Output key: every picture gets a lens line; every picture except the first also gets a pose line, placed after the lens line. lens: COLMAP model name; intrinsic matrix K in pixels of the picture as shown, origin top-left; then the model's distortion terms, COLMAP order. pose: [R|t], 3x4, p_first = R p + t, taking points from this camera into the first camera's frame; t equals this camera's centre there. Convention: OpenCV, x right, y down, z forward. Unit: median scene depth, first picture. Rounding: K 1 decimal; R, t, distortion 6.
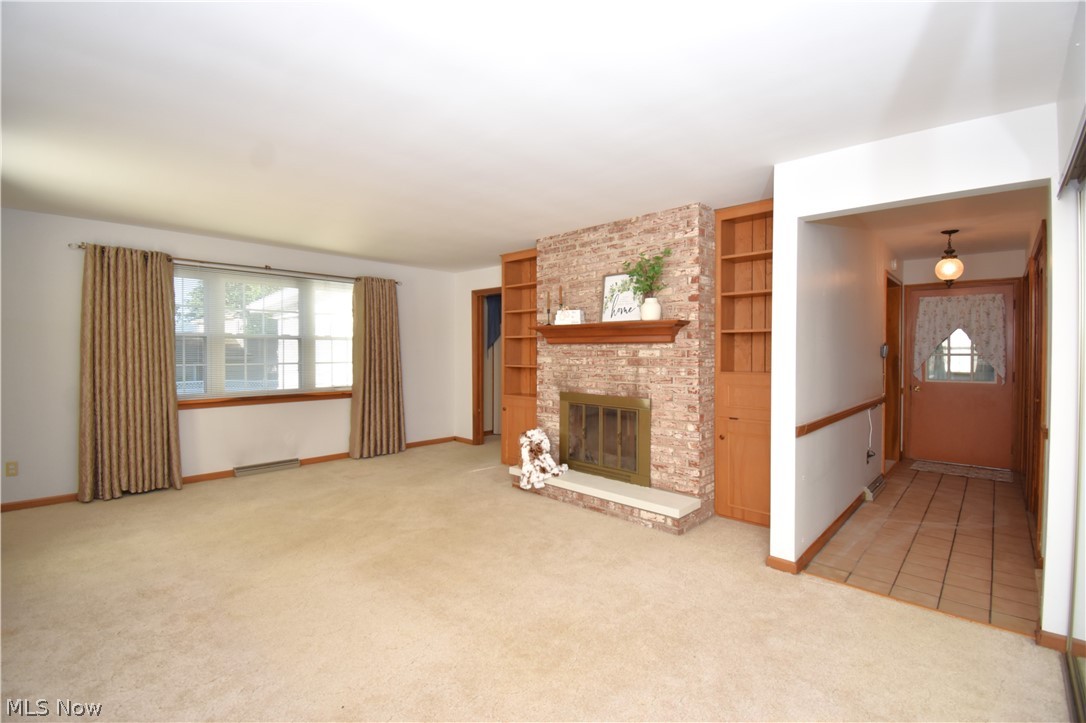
lens RADIAL K [[490.5, 0, 543.6], [0, 490.5, 354.4], [0, 0, 1]] dist [0.005711, -0.015410]
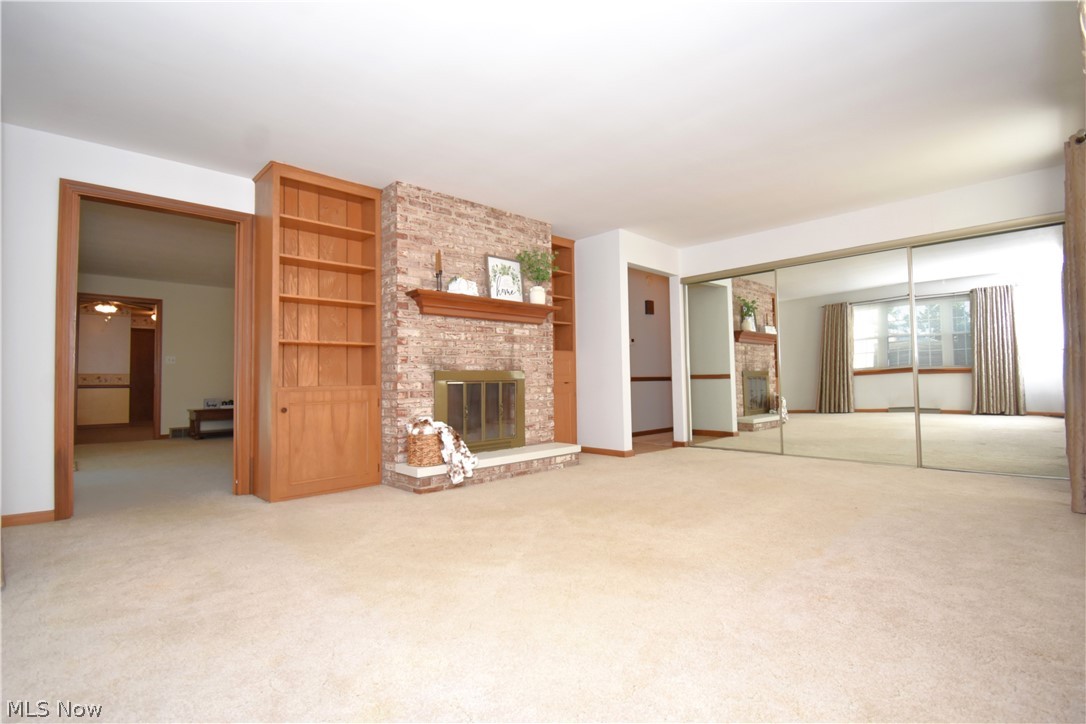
lens RADIAL K [[490.5, 0, 548.3], [0, 490.5, 359.2], [0, 0, 1]] dist [0.005711, -0.015410]
pose [[0.038910, 0.036501, 0.998576, -0.911413], [0.022313, 0.999052, -0.037388, 0.103180], [-0.998994, 0.023736, 0.038059, 0.848433]]
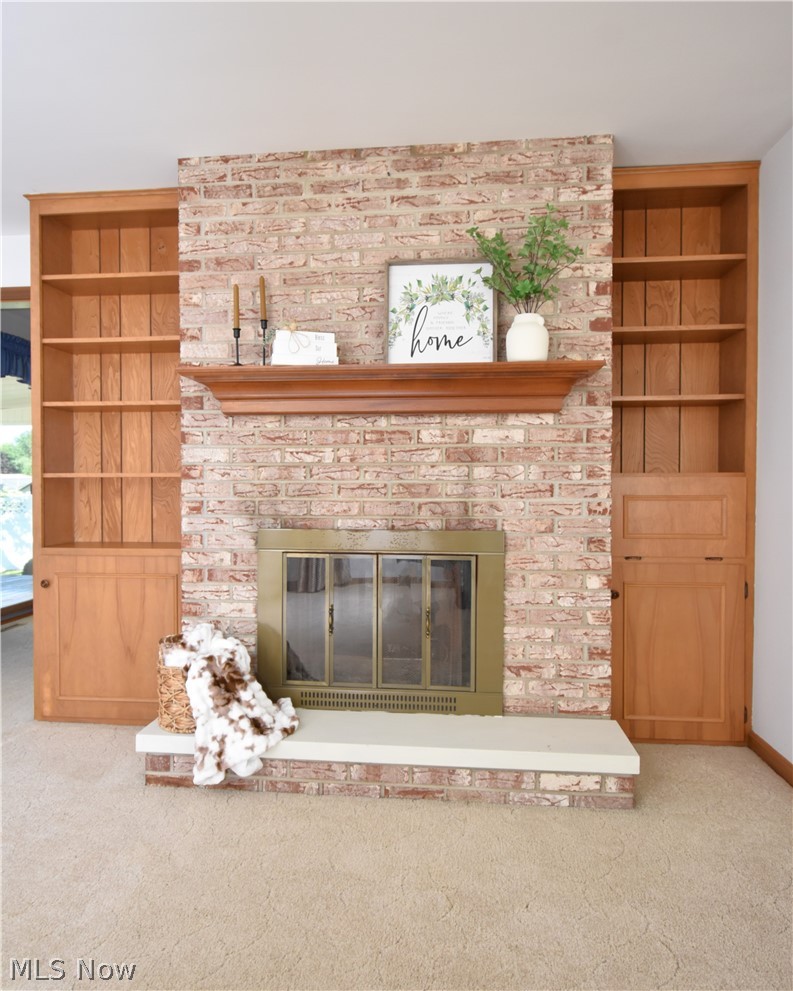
lens RADIAL K [[654.3, 0, 397.3], [0, 654.3, 493.3], [0, 0, 1]] dist [-0.000483, -0.004179]
pose [[0.785174, -0.014254, 0.619112, -0.244465], [0.005966, 0.999863, 0.015453, 0.041225], [-0.619247, -0.008439, 0.785151, 0.533758]]
